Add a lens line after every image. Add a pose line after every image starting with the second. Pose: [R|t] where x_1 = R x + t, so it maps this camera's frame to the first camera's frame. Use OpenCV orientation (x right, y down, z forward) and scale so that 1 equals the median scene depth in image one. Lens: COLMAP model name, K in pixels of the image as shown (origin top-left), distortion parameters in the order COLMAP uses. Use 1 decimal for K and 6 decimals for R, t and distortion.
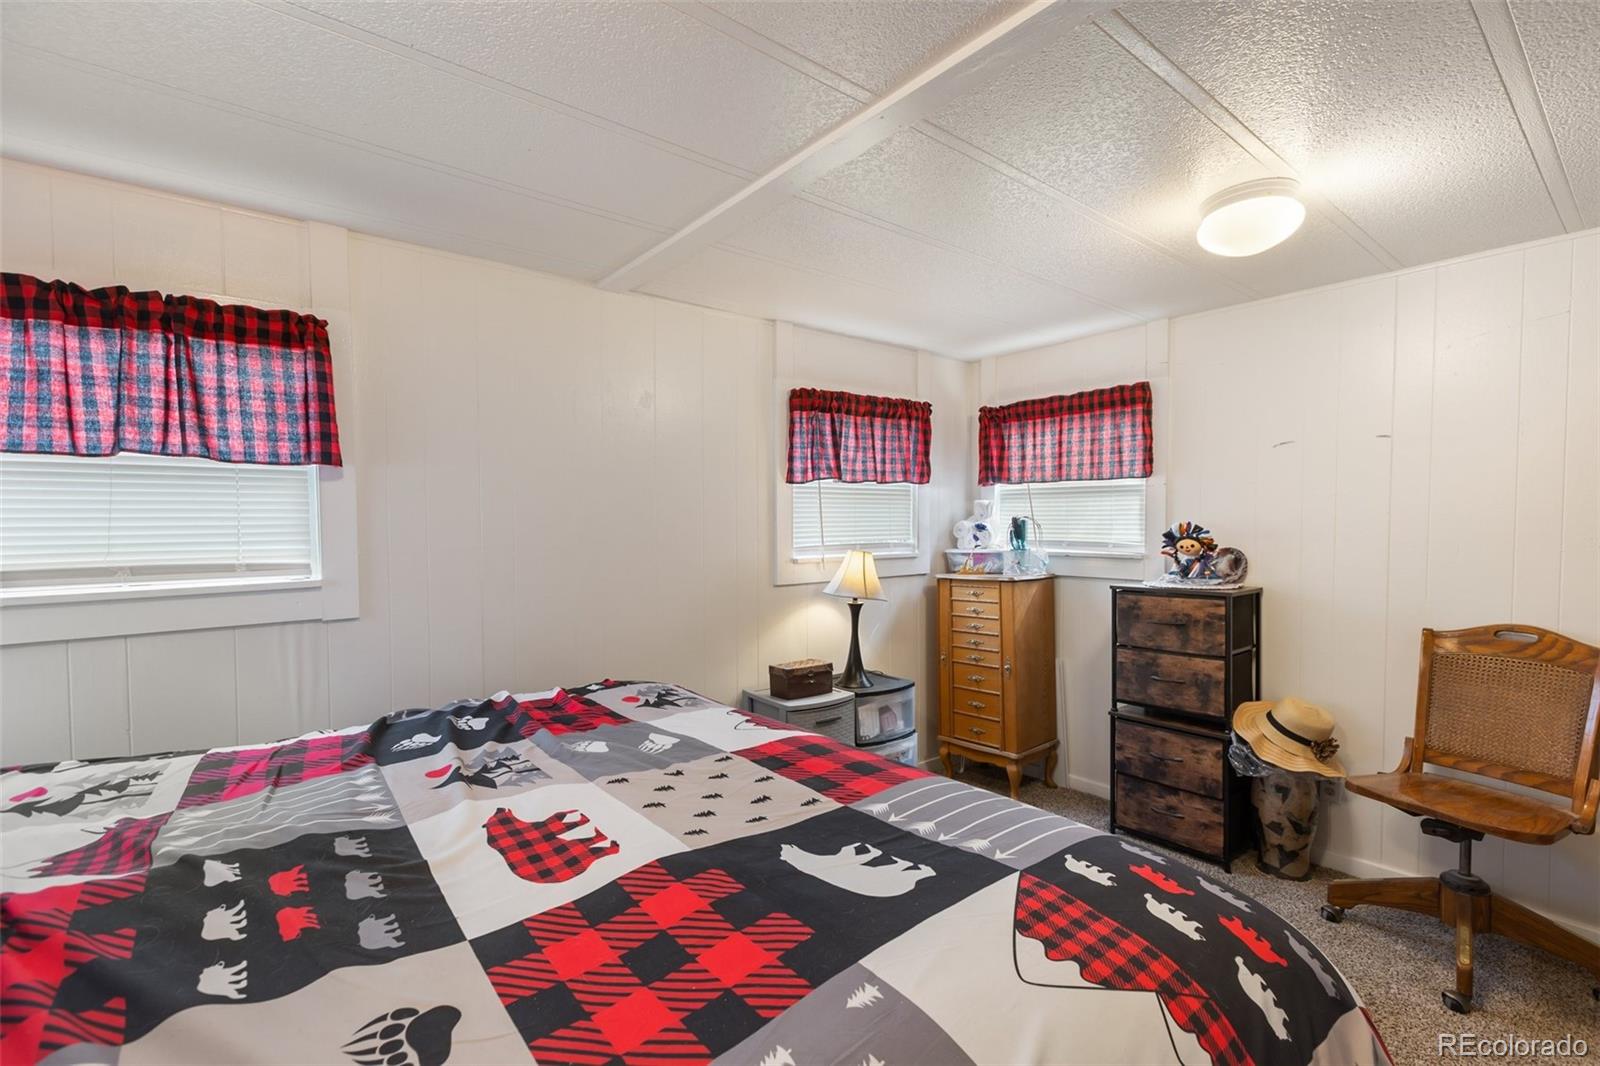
lens RADIAL K [[727.1, 0, 802.5], [0, 727.1, 521.4], [0, 0, 1]] dist [0.000355, -0.000320]
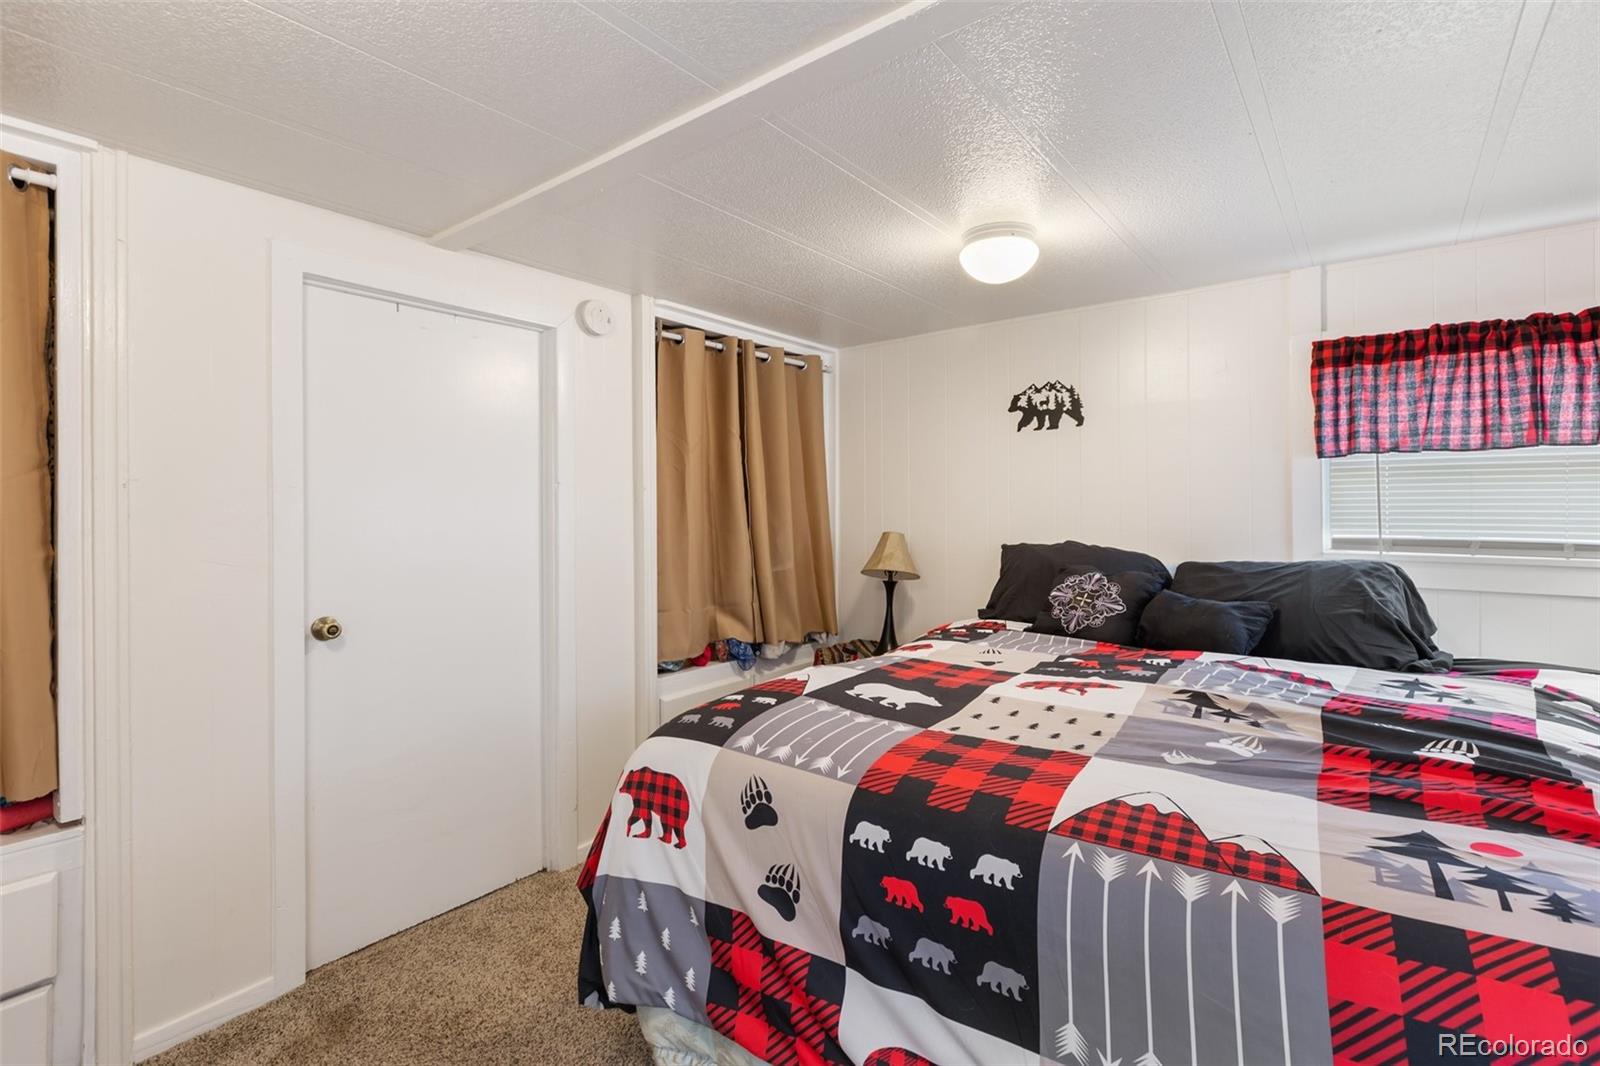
lens RADIAL K [[727.1, 0, 802.5], [0, 727.1, 521.4], [0, 0, 1]] dist [0.000355, -0.000320]
pose [[-0.976244, 0.011421, -0.216372, 0.500724], [0.008297, 0.999848, 0.015343, 0.006159], [0.216515, 0.013184, -0.976190, 2.021397]]
